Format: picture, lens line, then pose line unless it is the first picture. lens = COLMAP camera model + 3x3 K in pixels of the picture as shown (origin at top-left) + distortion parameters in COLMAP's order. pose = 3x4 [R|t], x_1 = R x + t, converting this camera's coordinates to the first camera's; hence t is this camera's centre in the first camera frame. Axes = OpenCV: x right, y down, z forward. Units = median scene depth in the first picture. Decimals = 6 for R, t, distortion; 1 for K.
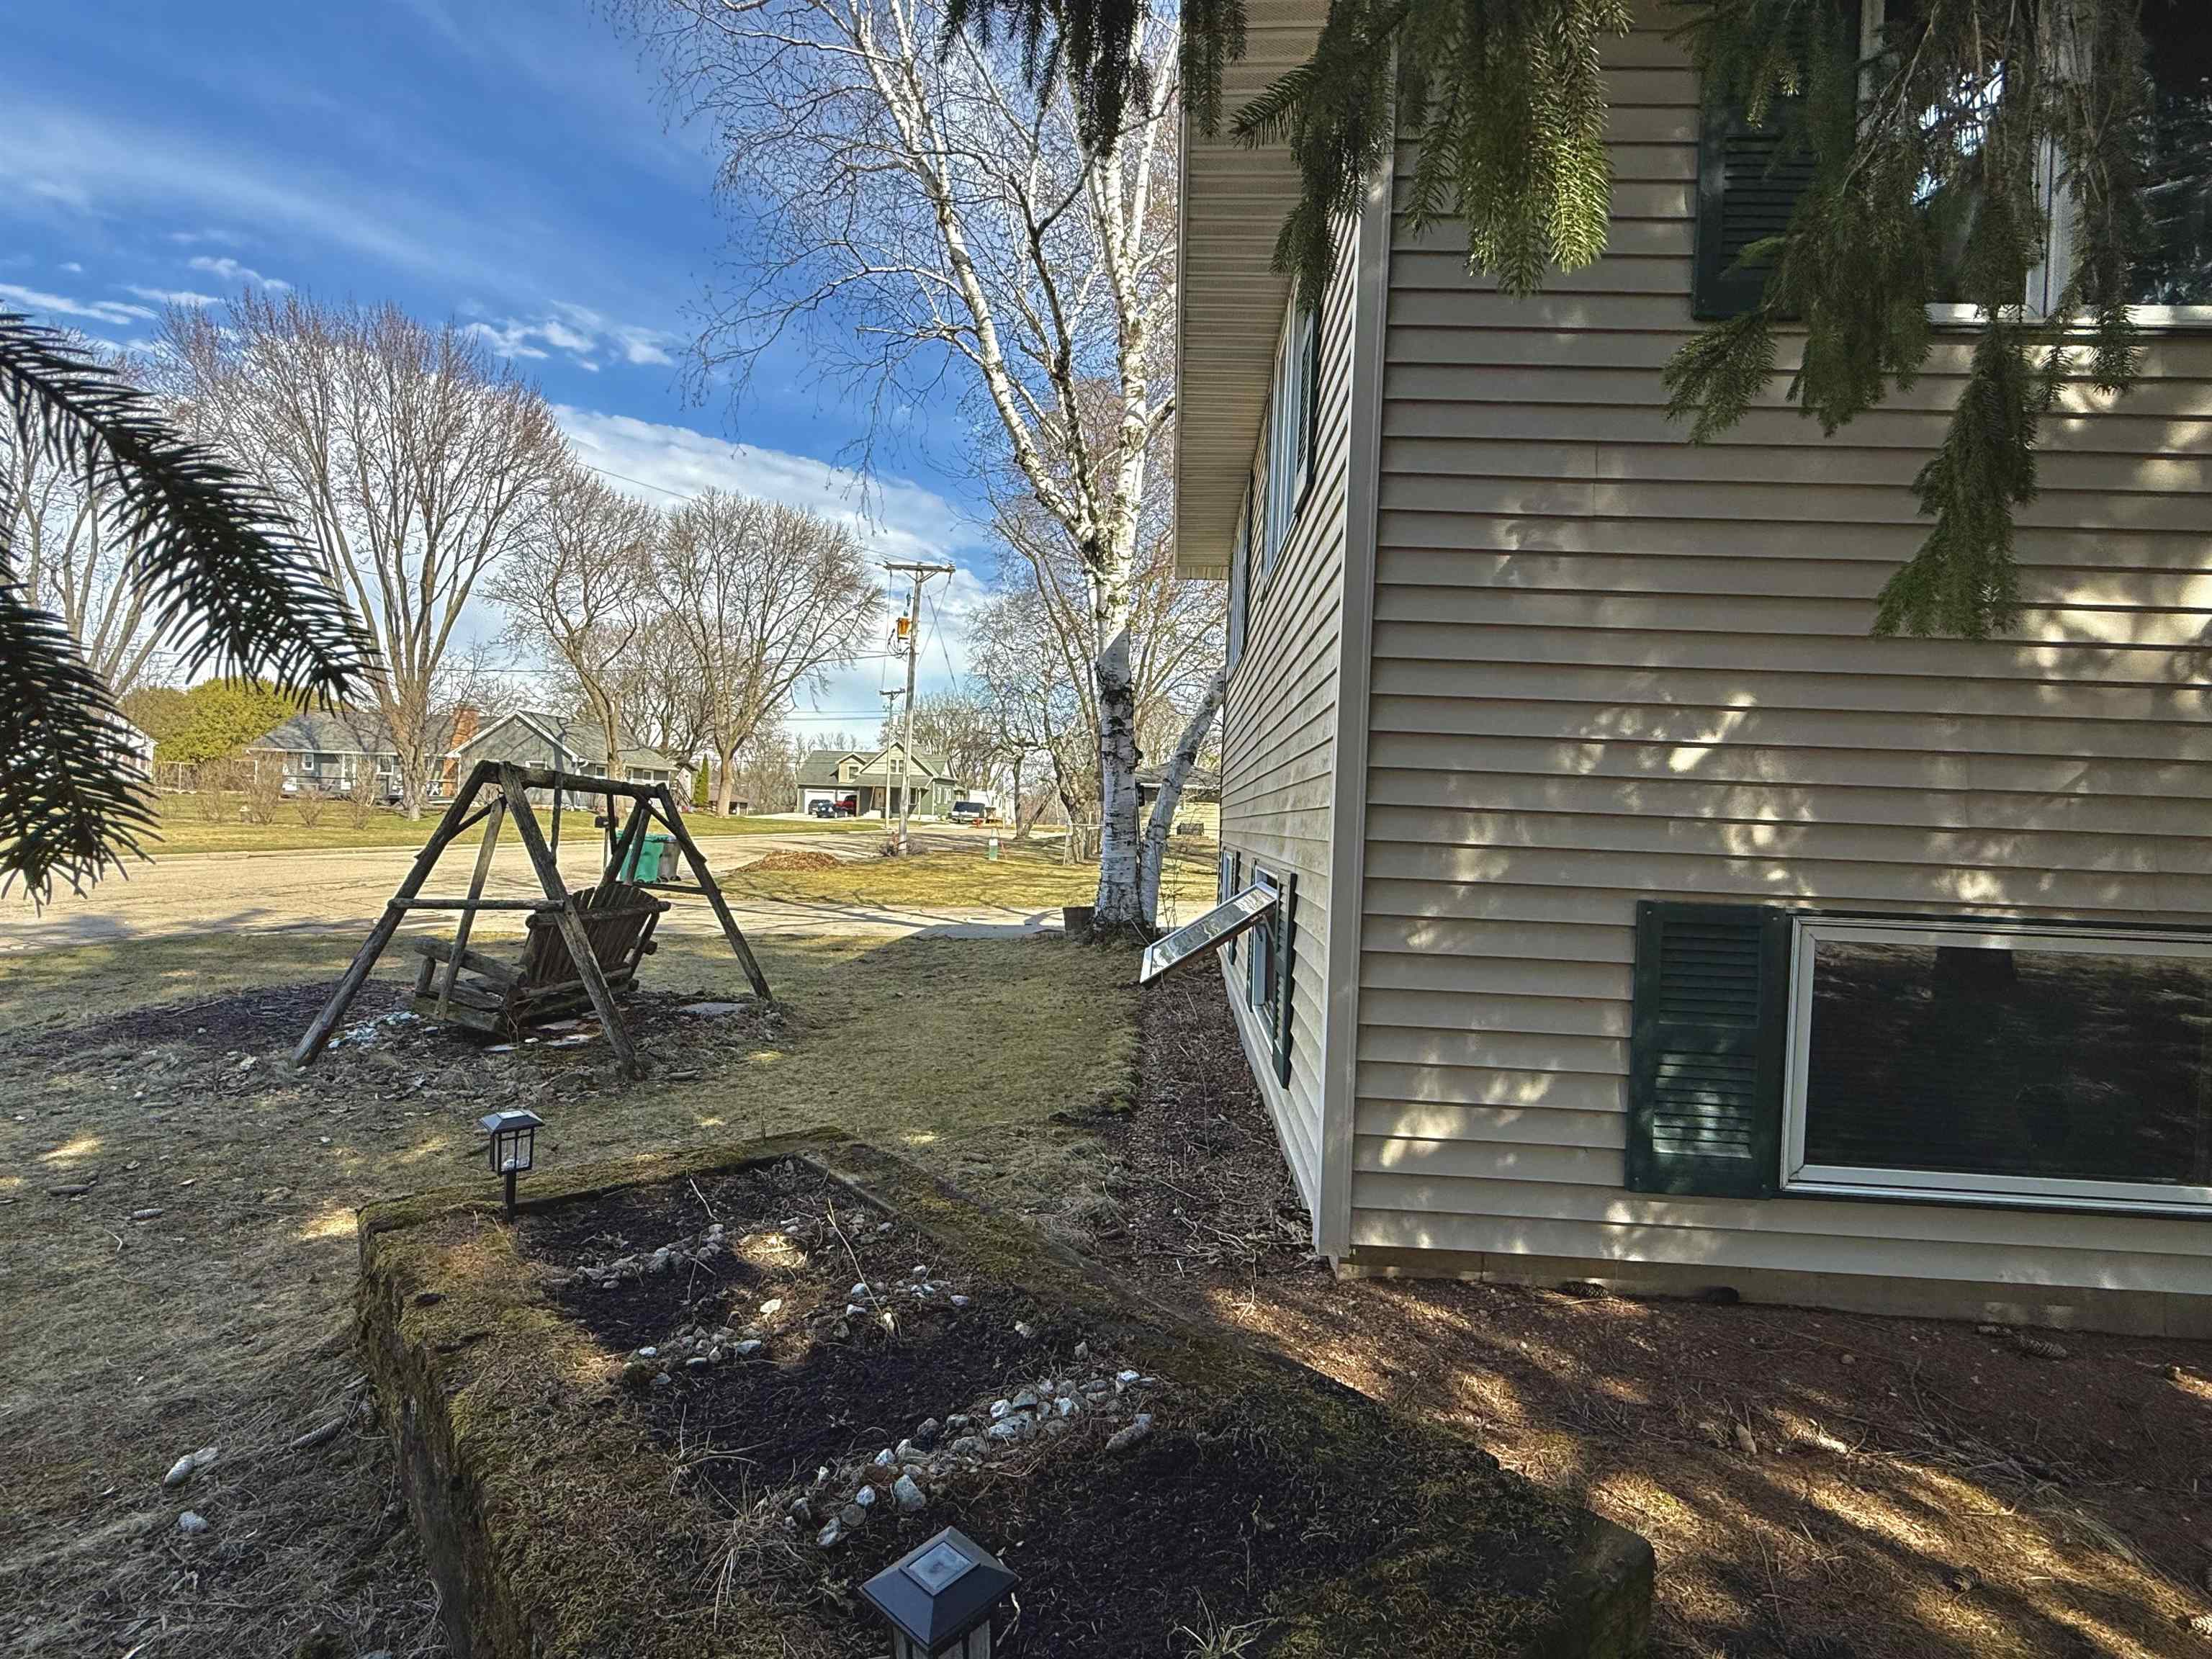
lens RADIAL K [[1082.6, 0, 1106.0], [0, 1082.6, 829.5], [0, 0, 1]] dist [-0.001199, 0.000007]
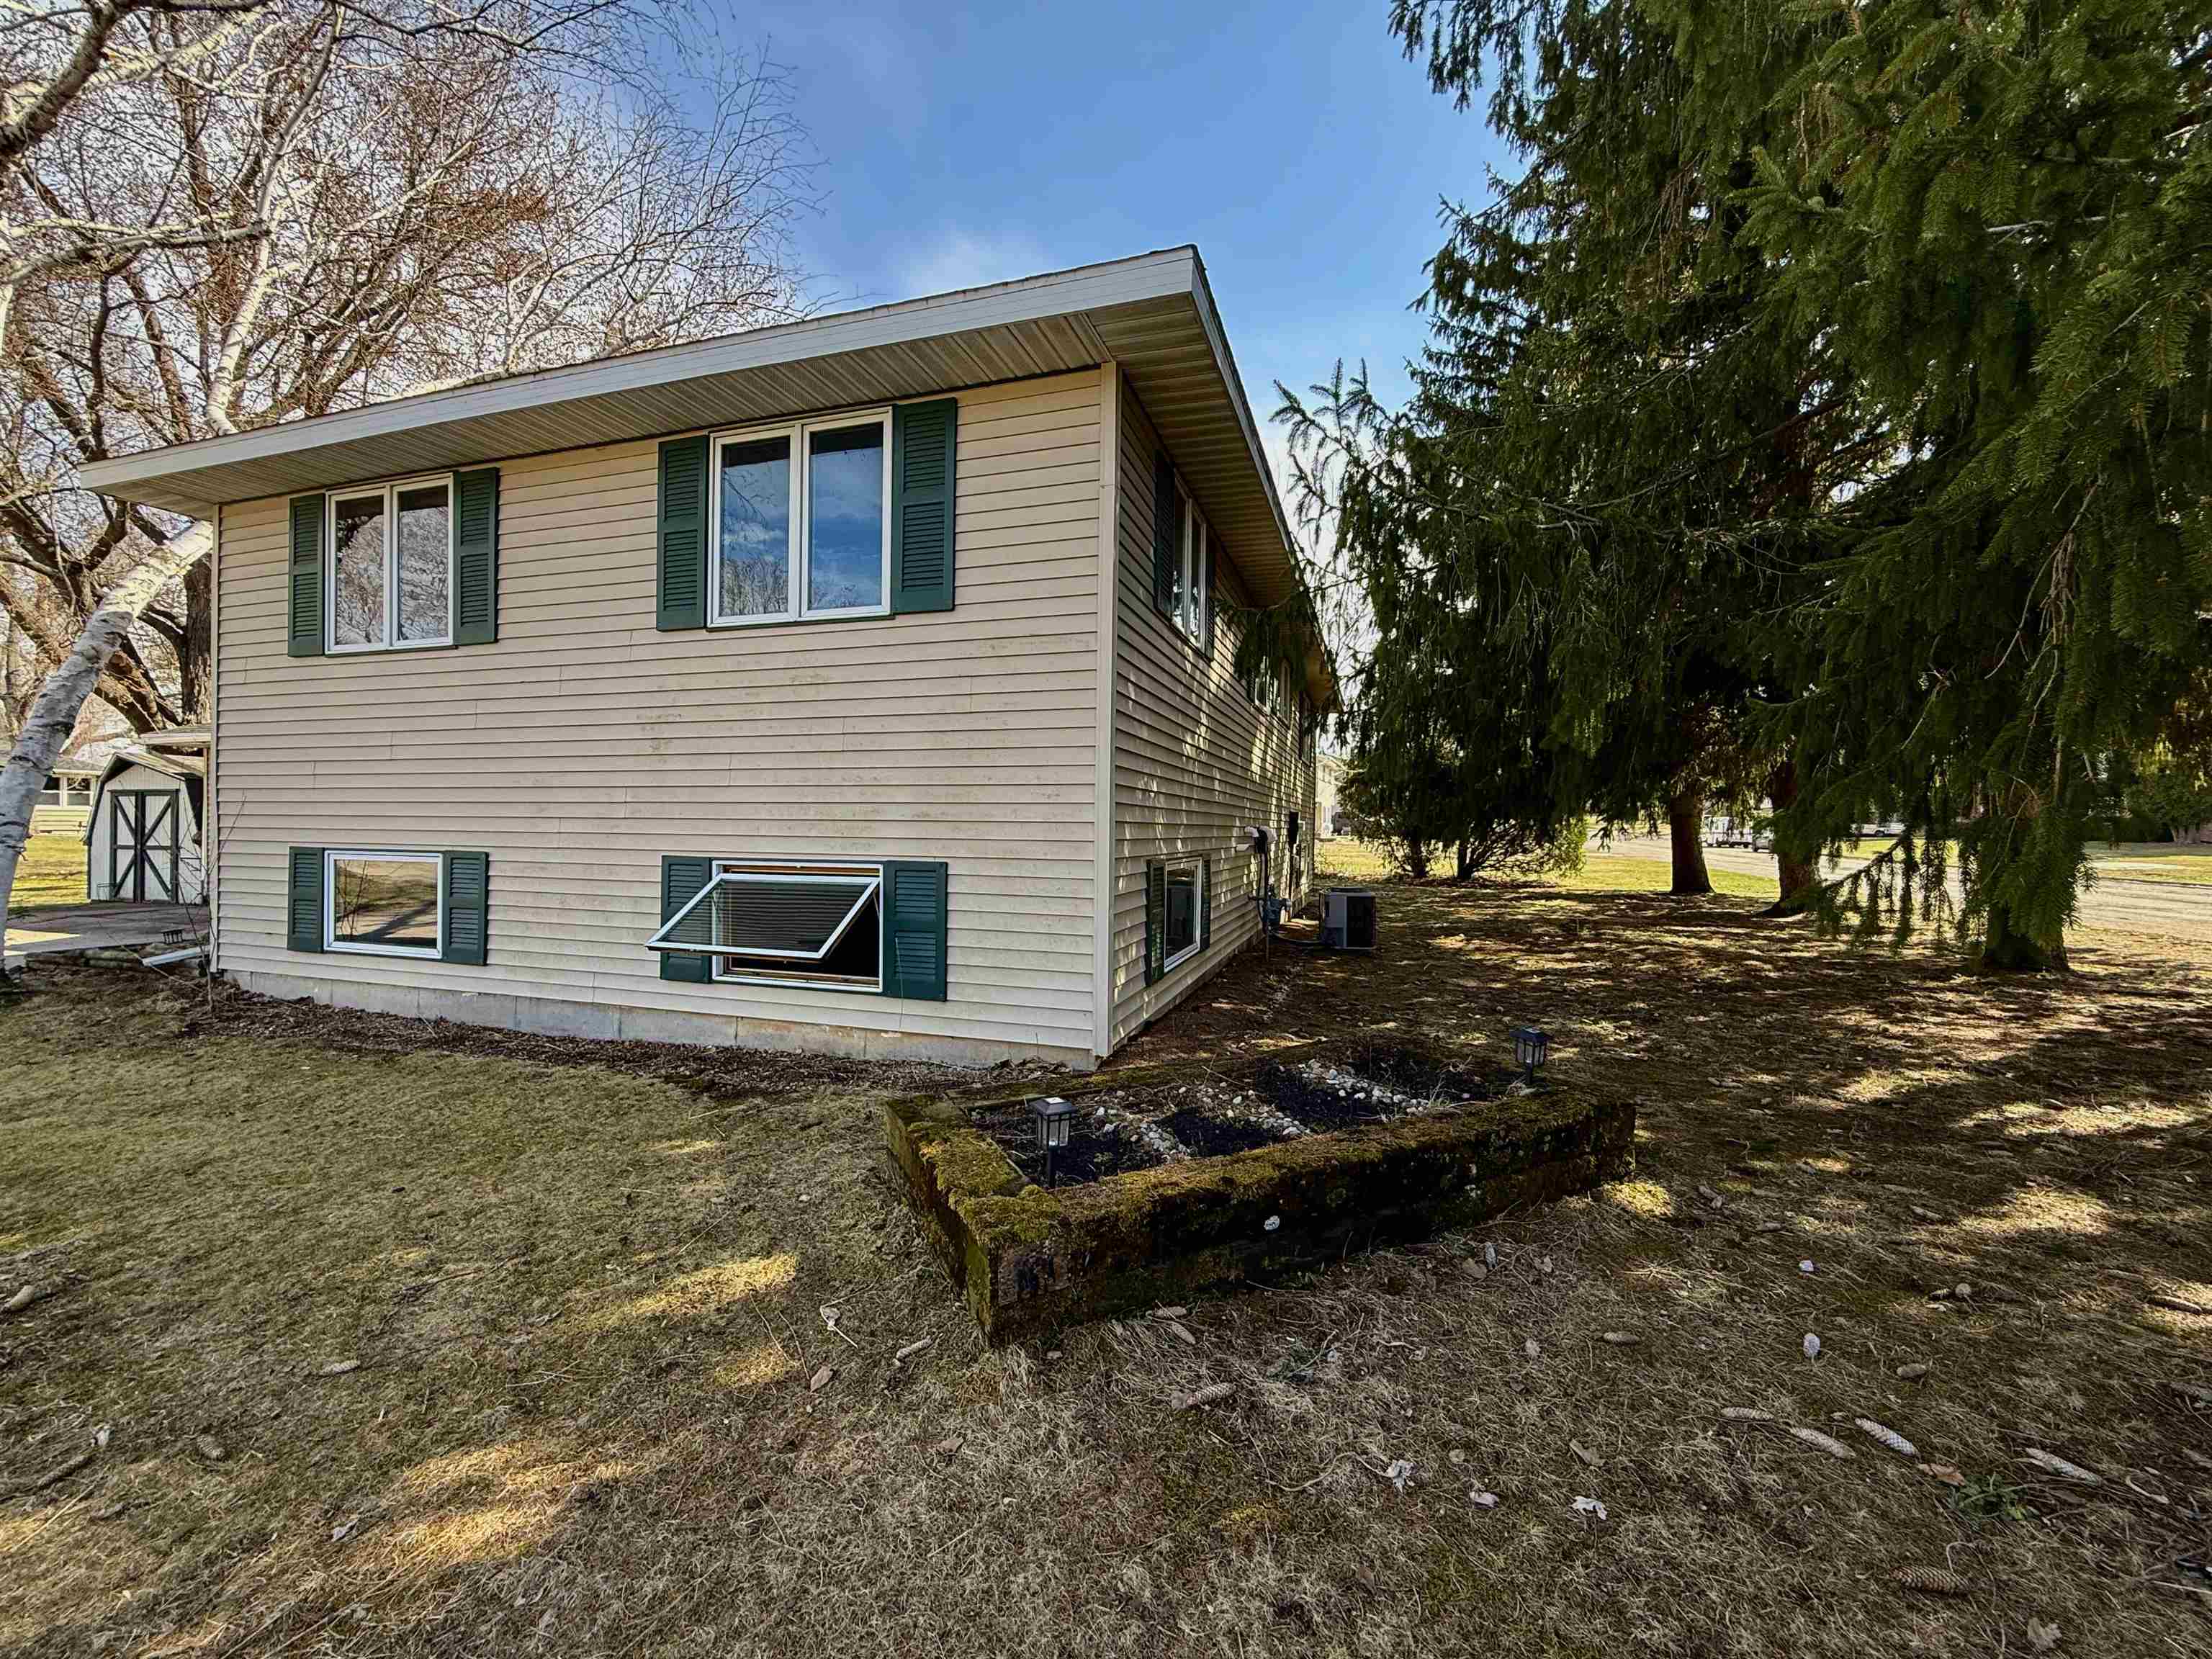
lens RADIAL K [[883.5, 0, 1111.6], [0, 883.5, 828.0], [0, 0, 1]] dist [-0.000865, -0.000028]
pose [[0.238083, -0.036985, 0.970540, -0.373044], [0.005194, 0.999309, 0.036807, -0.019260], [-0.971231, -0.003722, 0.238111, 0.178150]]
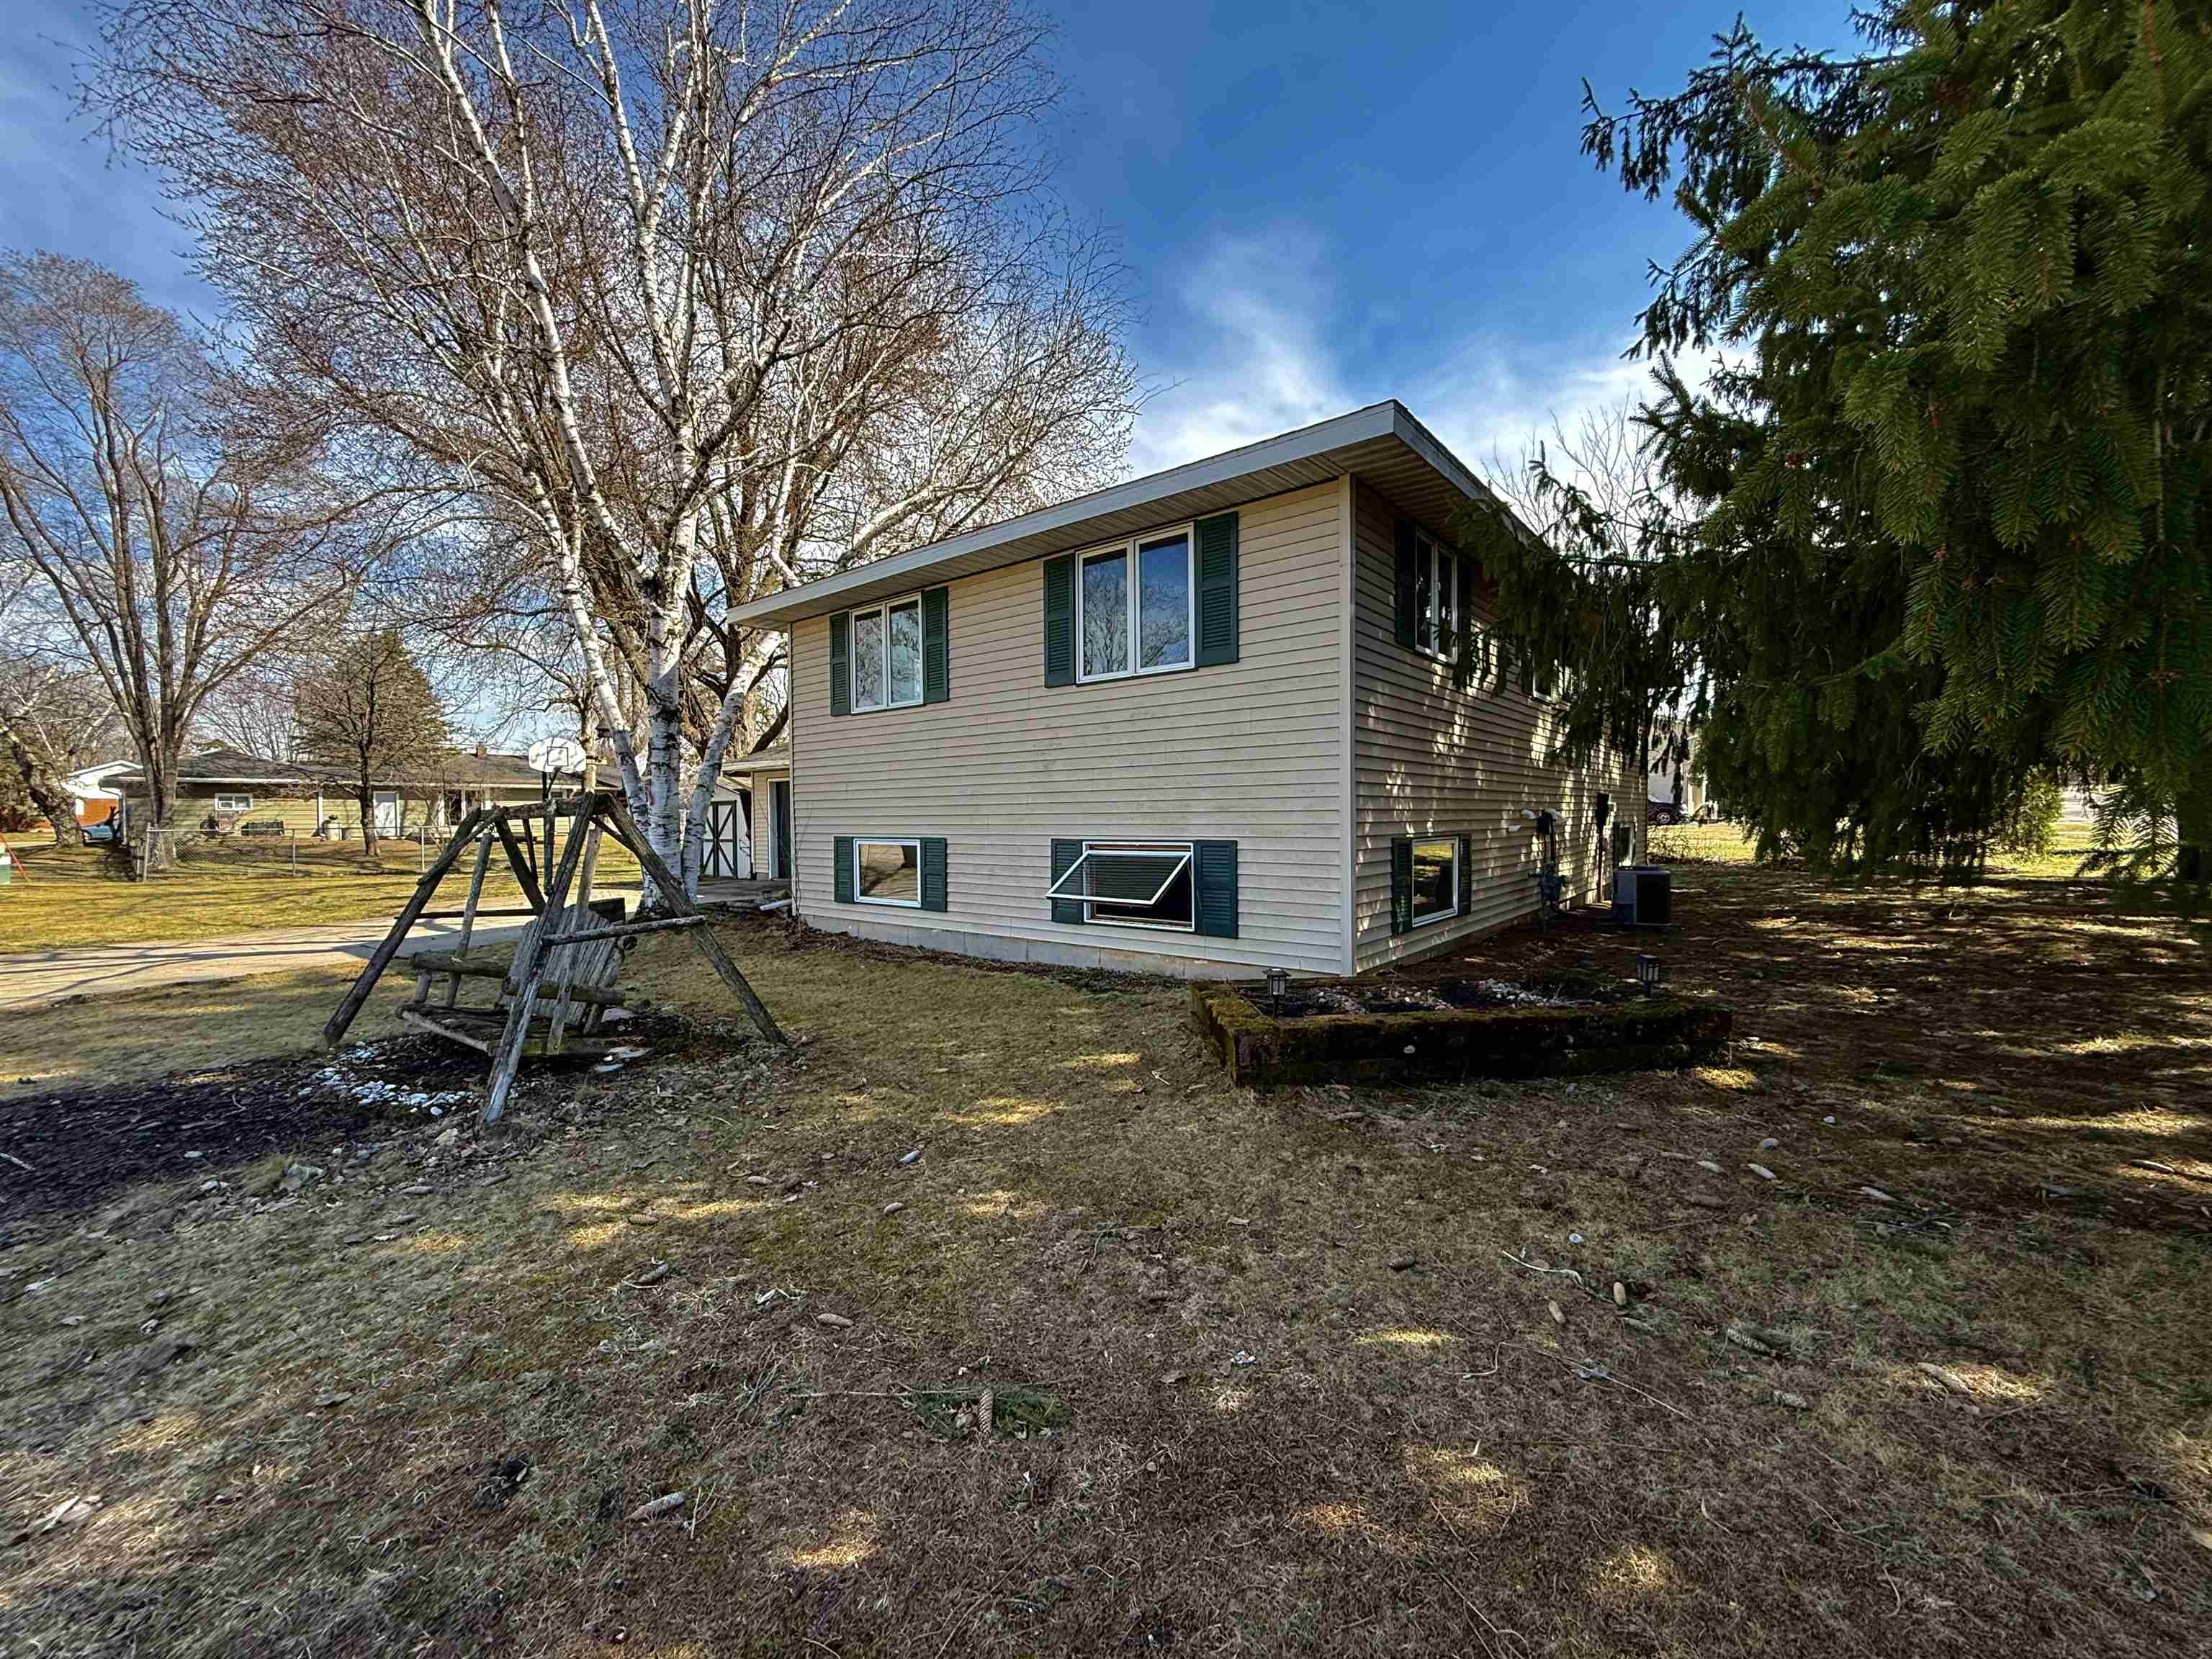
lens RADIAL K [[883.5, 0, 1111.6], [0, 883.5, 828.0], [0, 0, 1]] dist [-0.000865, -0.000028]
pose [[0.572517, -0.055718, 0.817997, -0.538921], [0.037887, 0.998420, 0.041491, -0.024705], [-0.819017, 0.007237, 0.573724, 0.068148]]
